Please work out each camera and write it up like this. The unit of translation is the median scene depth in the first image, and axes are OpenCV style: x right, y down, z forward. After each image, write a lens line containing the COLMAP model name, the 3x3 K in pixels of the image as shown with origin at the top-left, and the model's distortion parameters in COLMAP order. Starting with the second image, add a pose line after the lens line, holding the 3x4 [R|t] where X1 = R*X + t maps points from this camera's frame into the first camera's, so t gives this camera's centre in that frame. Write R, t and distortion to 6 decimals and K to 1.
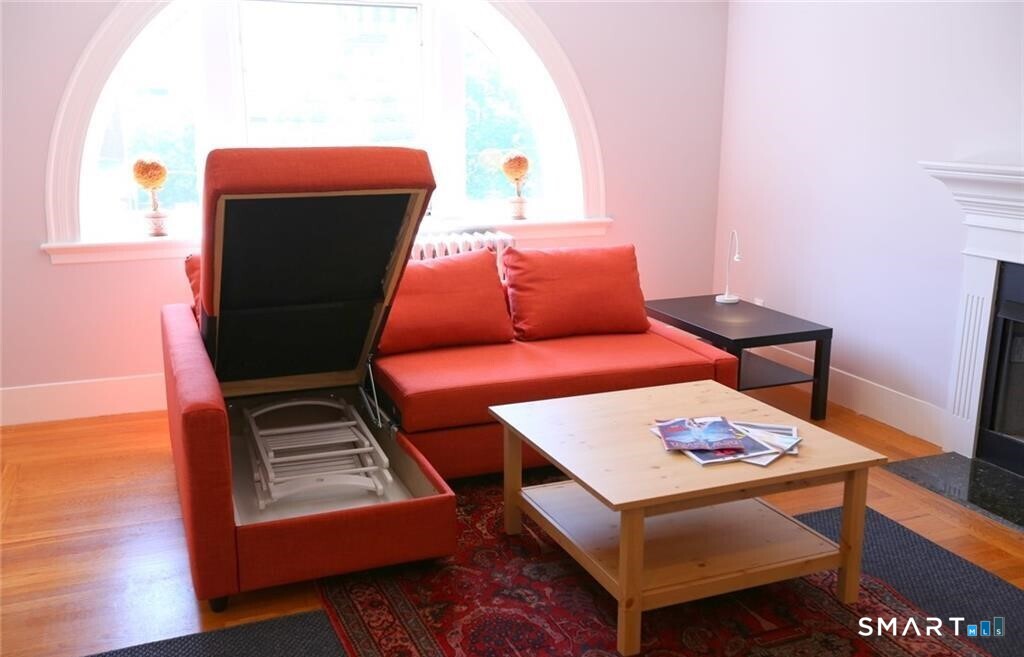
lens RADIAL K [[959.2, 0, 512.0], [0, 959.2, 328.5], [0, 0, 1]] dist [0.002423, -0.002752]
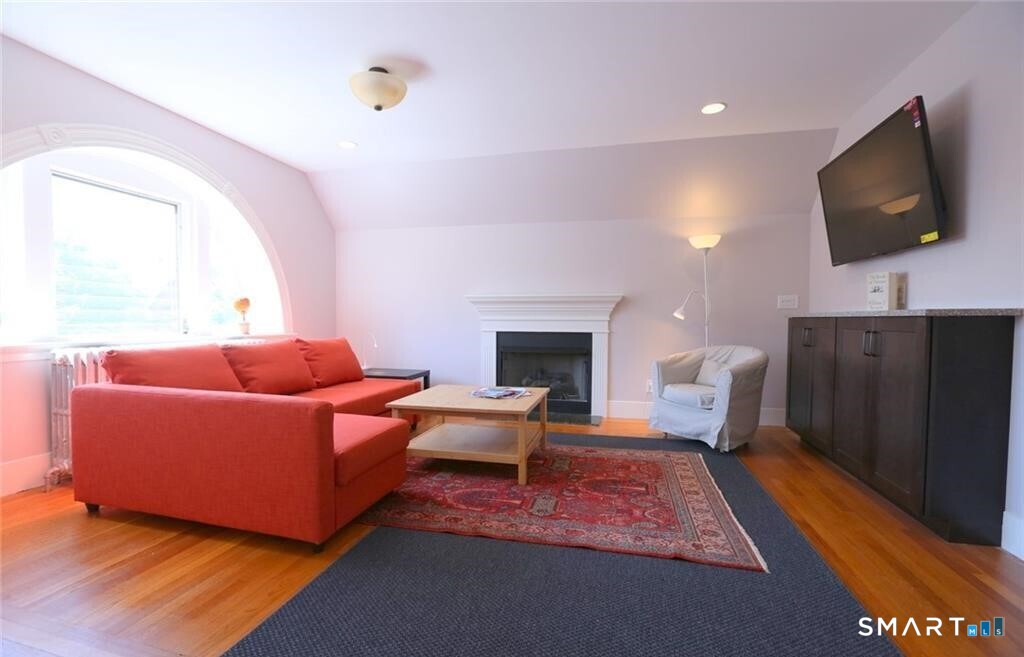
lens RADIAL K [[470.2, 0, 492.2], [0, 470.2, 333.7], [0, 0, 1]] dist [-0.053113, 0.012038]
pose [[0.598722, -0.023808, 0.800603, -0.526728], [0.181492, 0.977592, -0.106656, 0.069614], [-0.780123, 0.209160, 0.589627, 0.236254]]
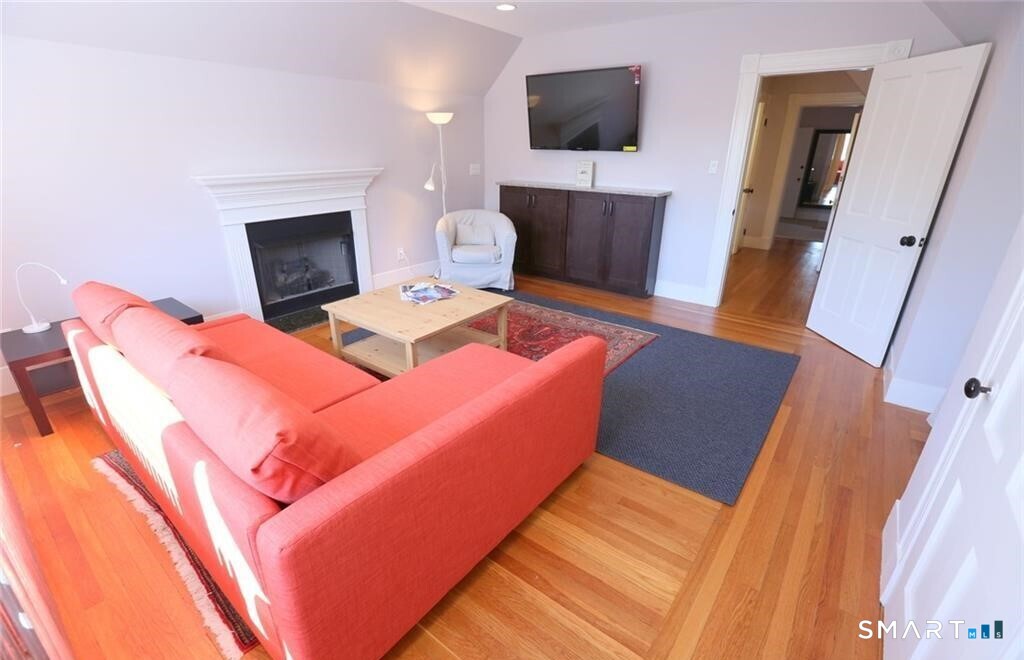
lens RADIAL K [[466.3, 0, 510.9], [0, 466.3, 339.5], [0, 0, 1]] dist [-0.002487, -0.000031]
pose [[-0.517250, -0.339117, 0.785781, -0.613764], [0.190986, 0.849256, 0.492229, -0.231398], [-0.834253, 0.404678, -0.374511, 0.969806]]
